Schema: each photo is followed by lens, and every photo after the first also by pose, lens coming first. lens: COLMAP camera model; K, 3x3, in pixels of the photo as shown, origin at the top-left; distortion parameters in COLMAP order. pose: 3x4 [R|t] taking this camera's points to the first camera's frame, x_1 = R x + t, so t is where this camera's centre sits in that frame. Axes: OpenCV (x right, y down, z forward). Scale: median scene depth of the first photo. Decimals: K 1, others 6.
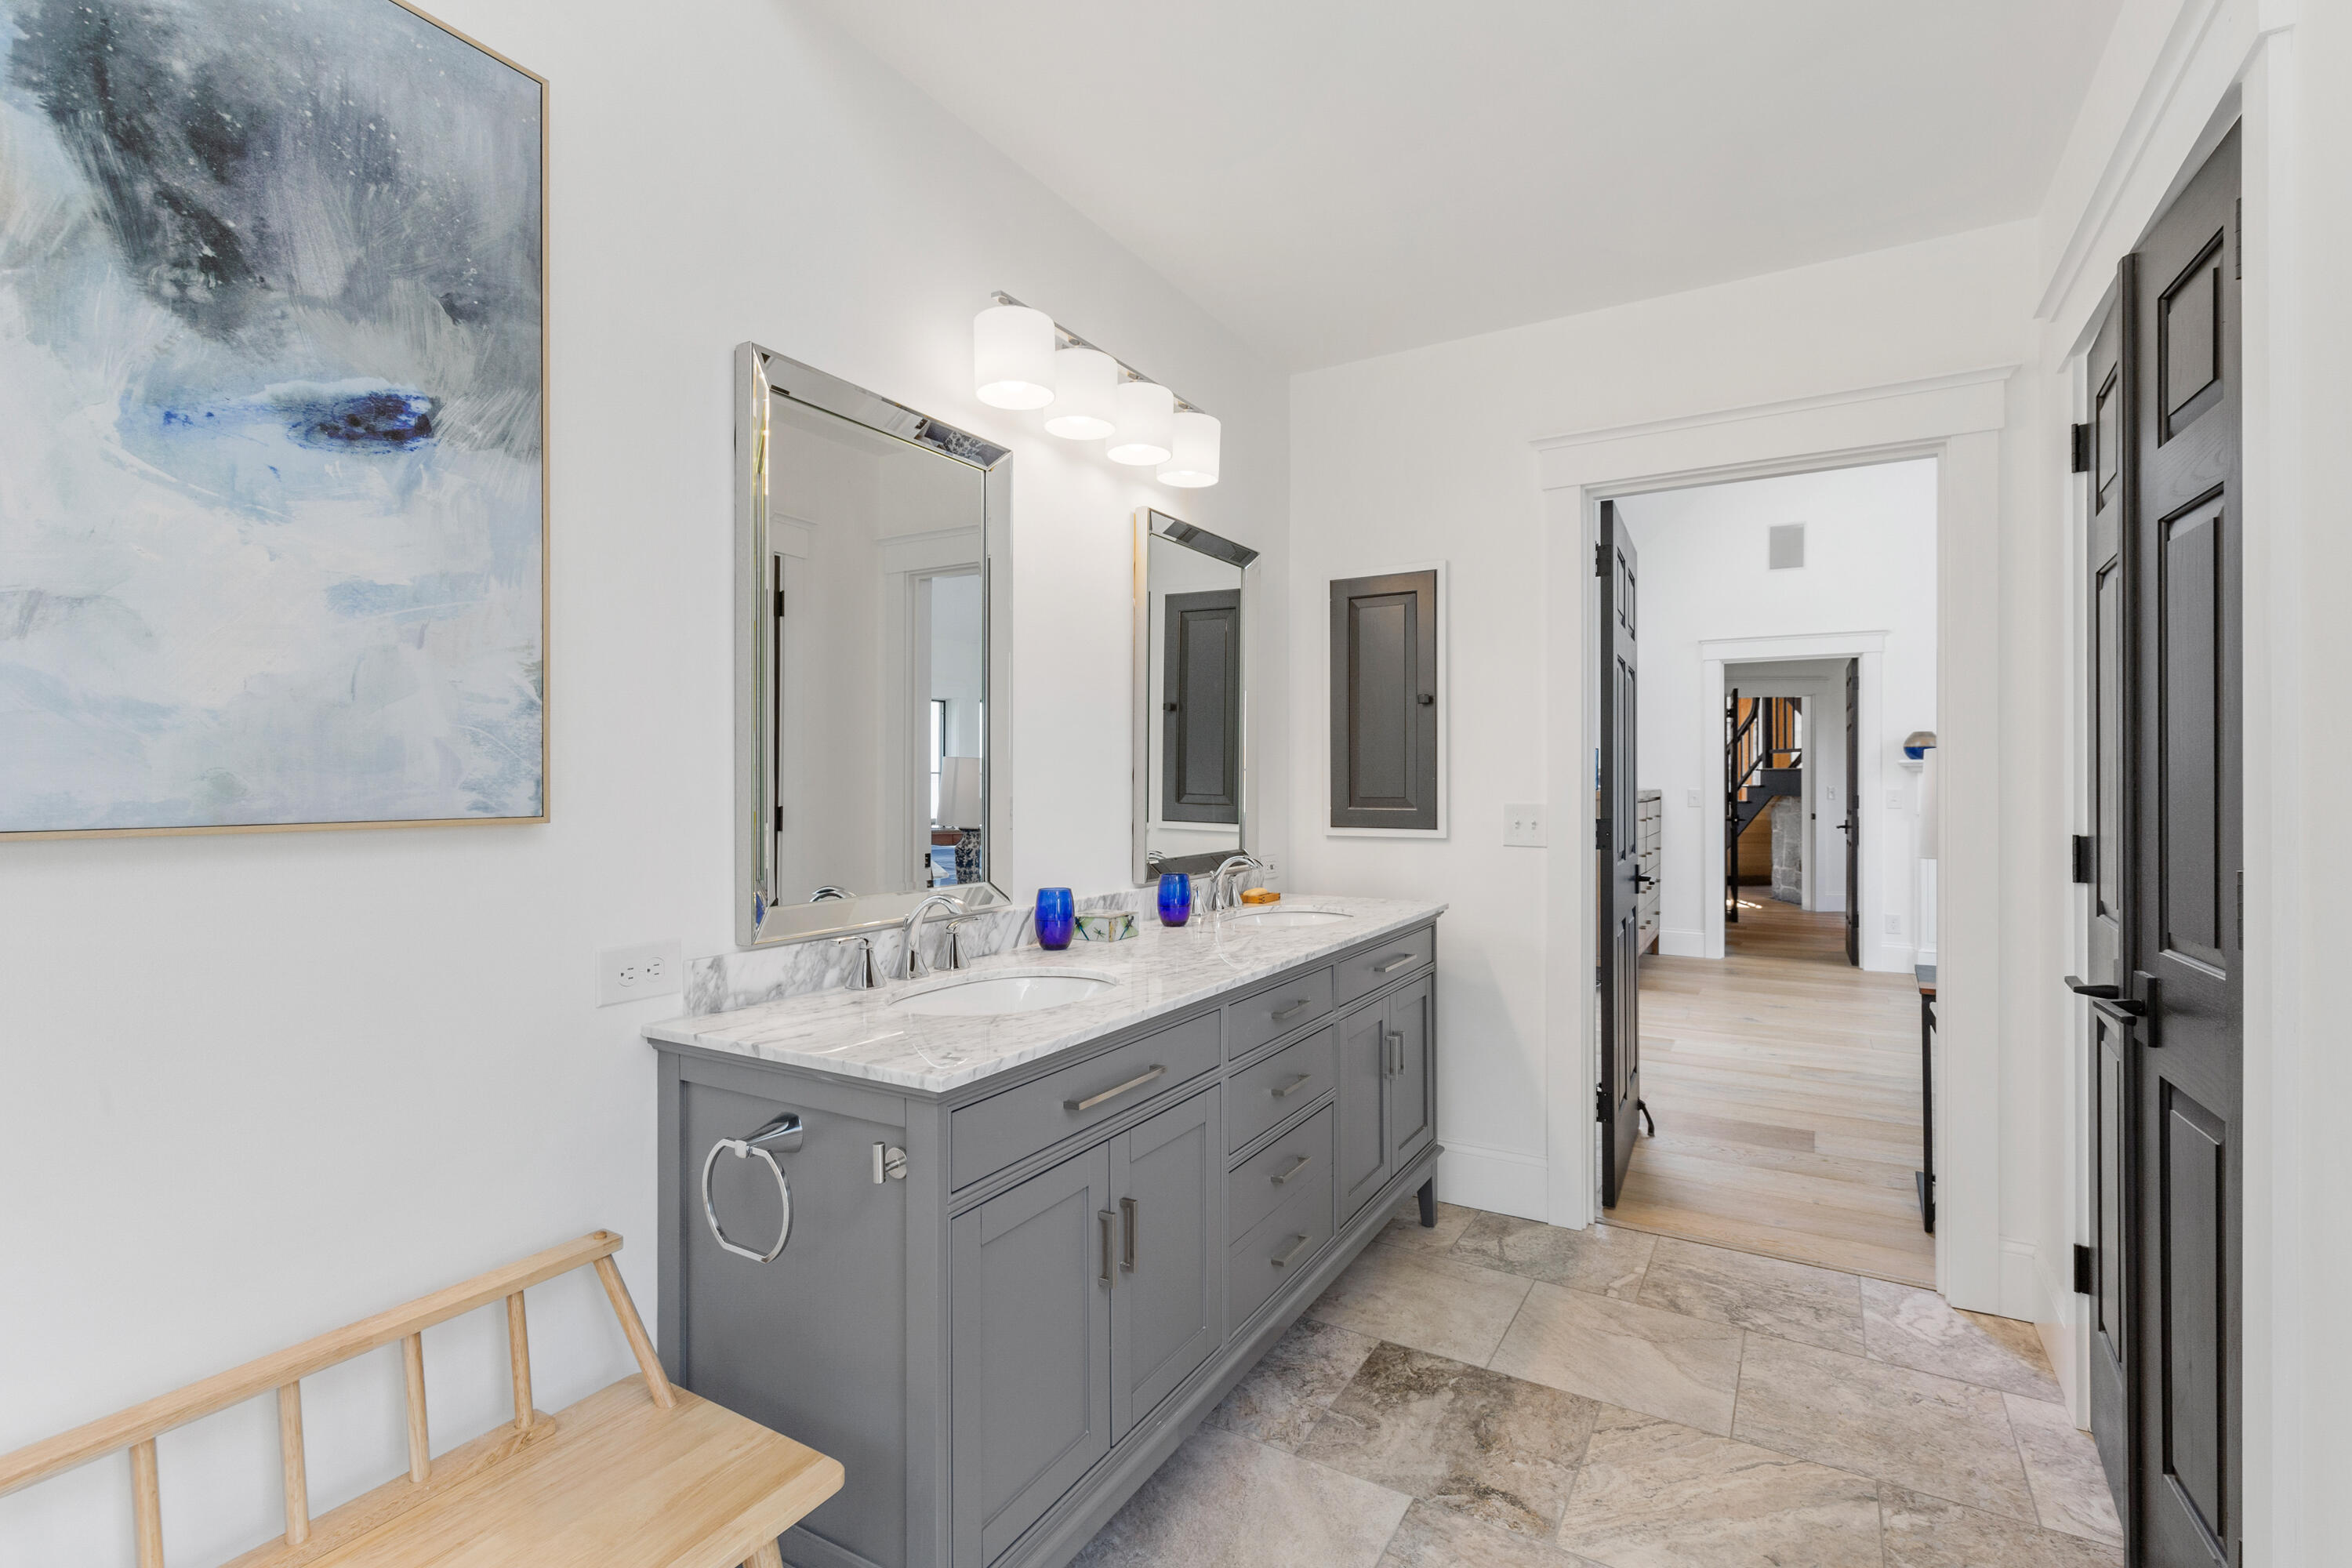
lens RADIAL K [[1053.3, 0, 1175.6], [0, 1053.3, 781.7], [0, 0, 1]] dist [0.013183, -0.000326]
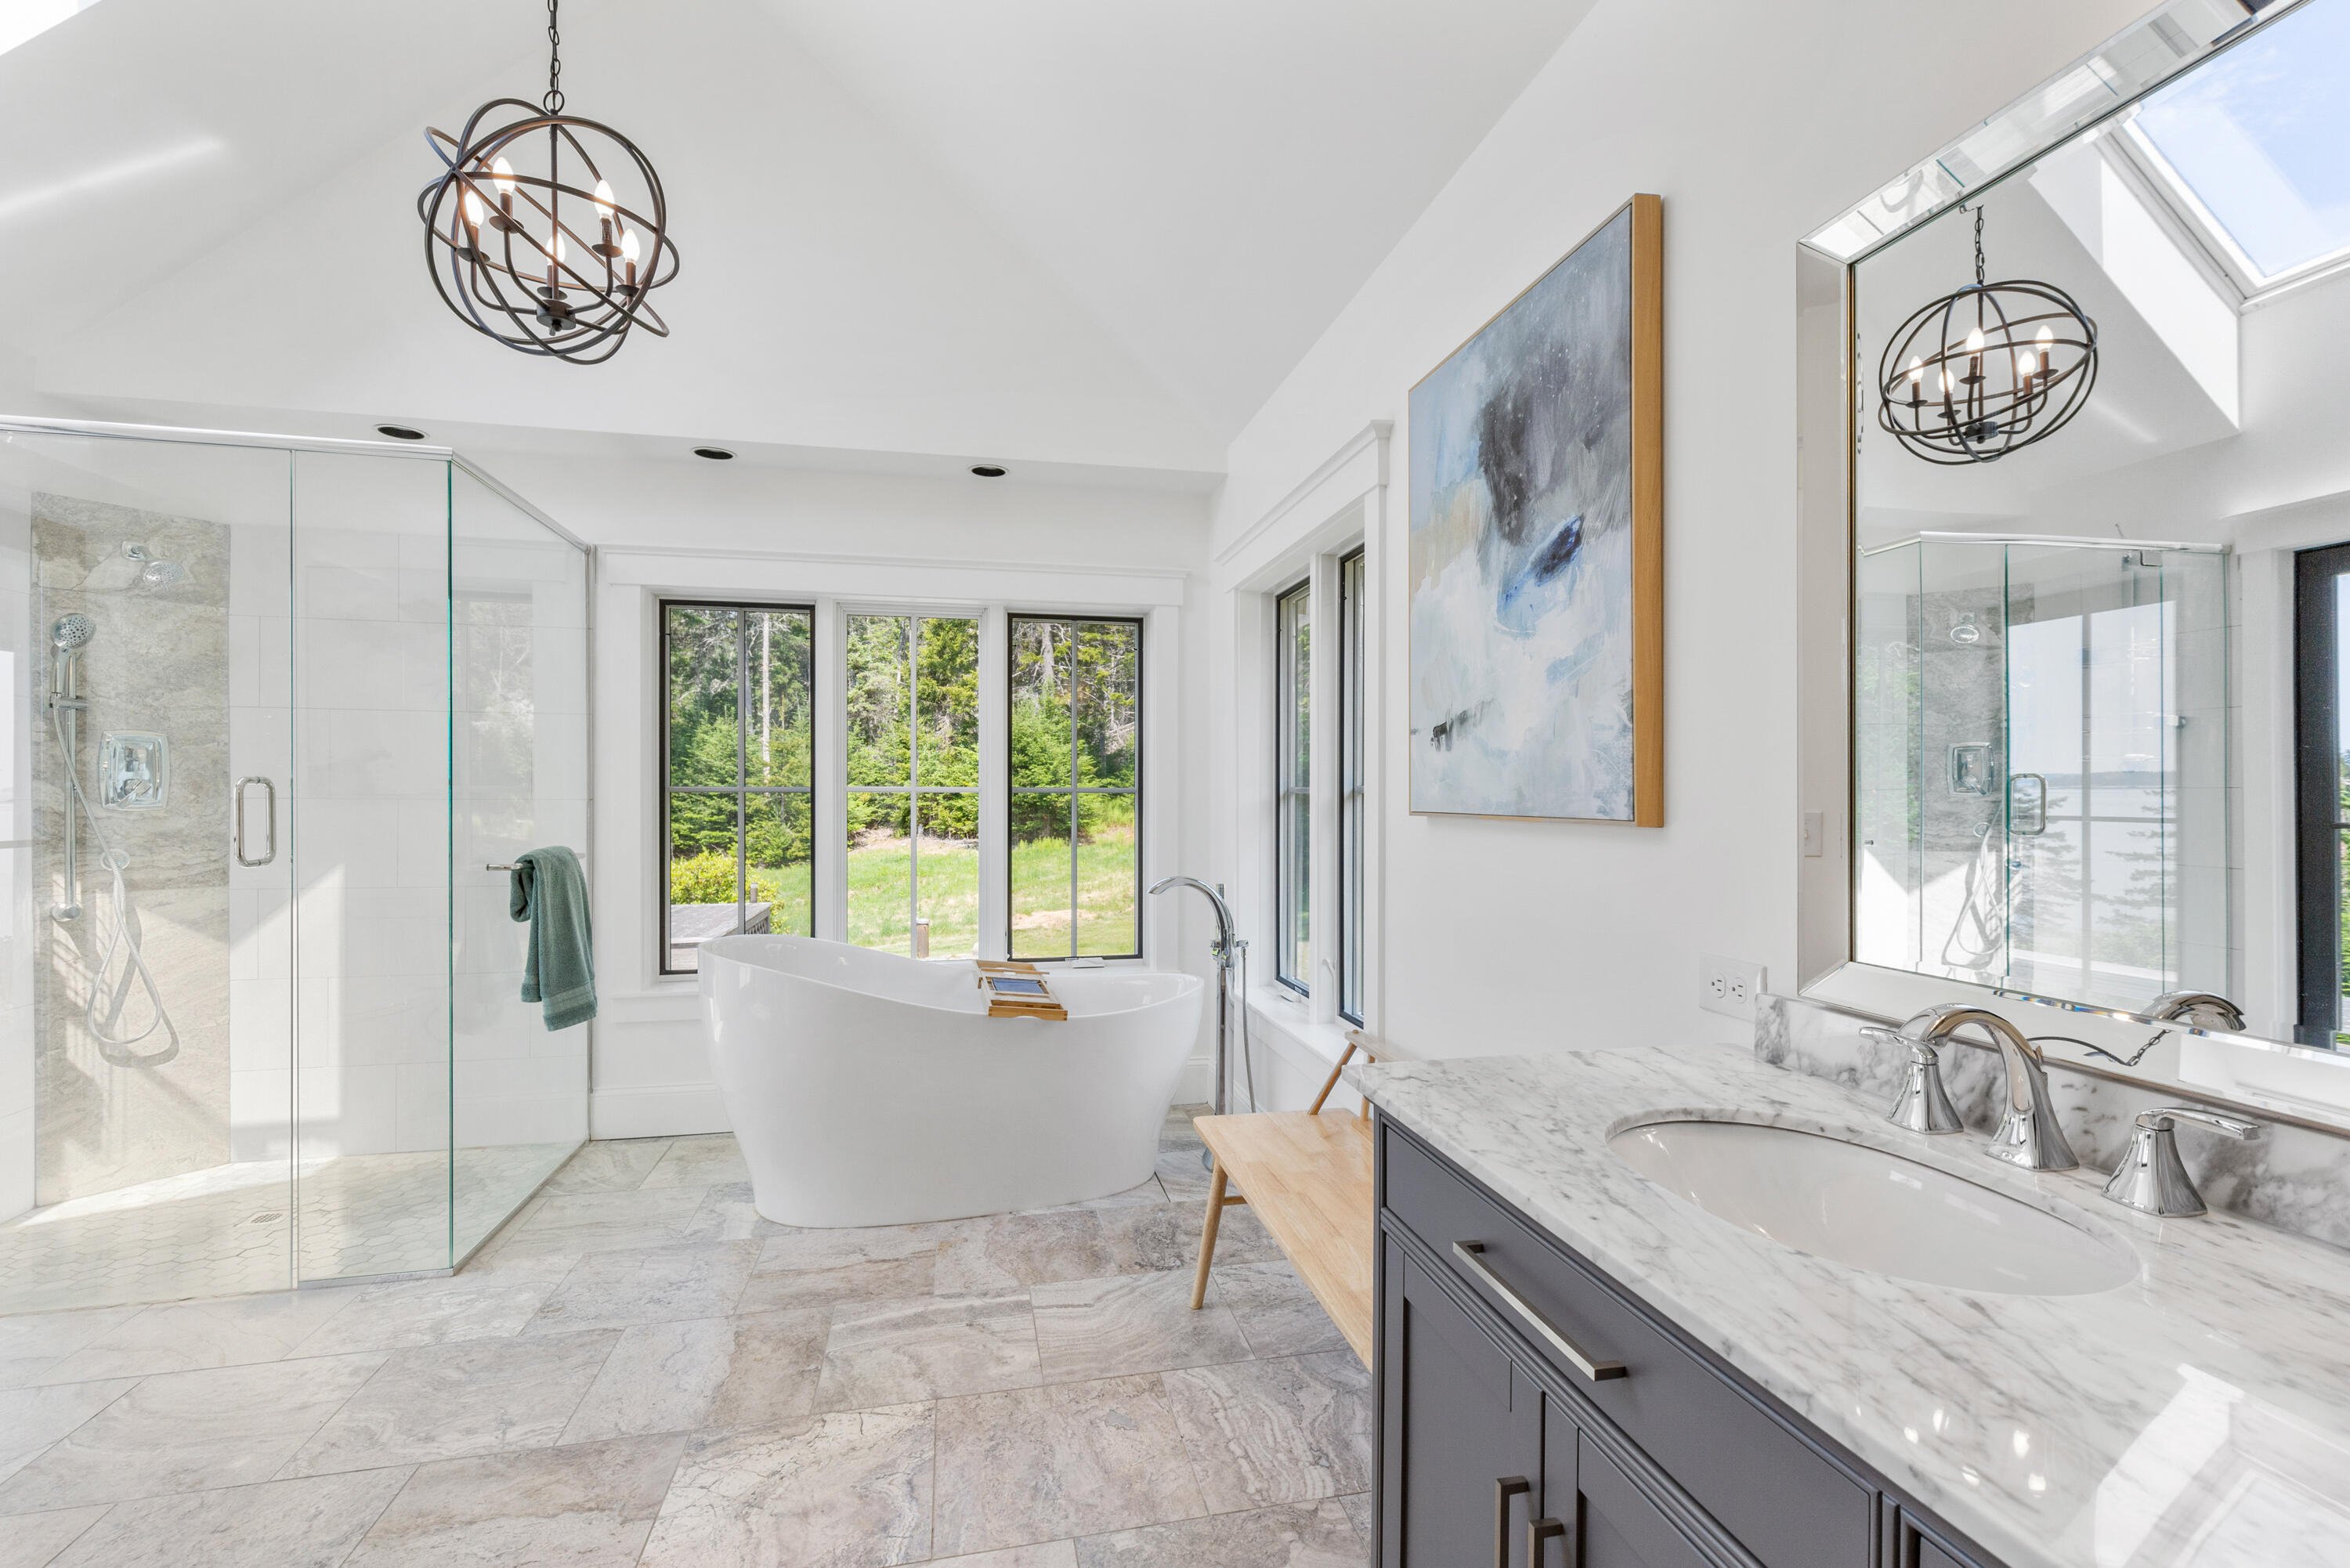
lens RADIAL K [[1052.4, 0, 1175.0], [0, 1052.4, 790.4], [0, 0, 1]] dist [0.013183, -0.000326]
pose [[-0.724667, 0.004606, -0.689084, 0.668522], [0.005398, 0.999985, 0.001007, -0.006251], [0.689078, -0.002990, -0.724681, 1.710041]]
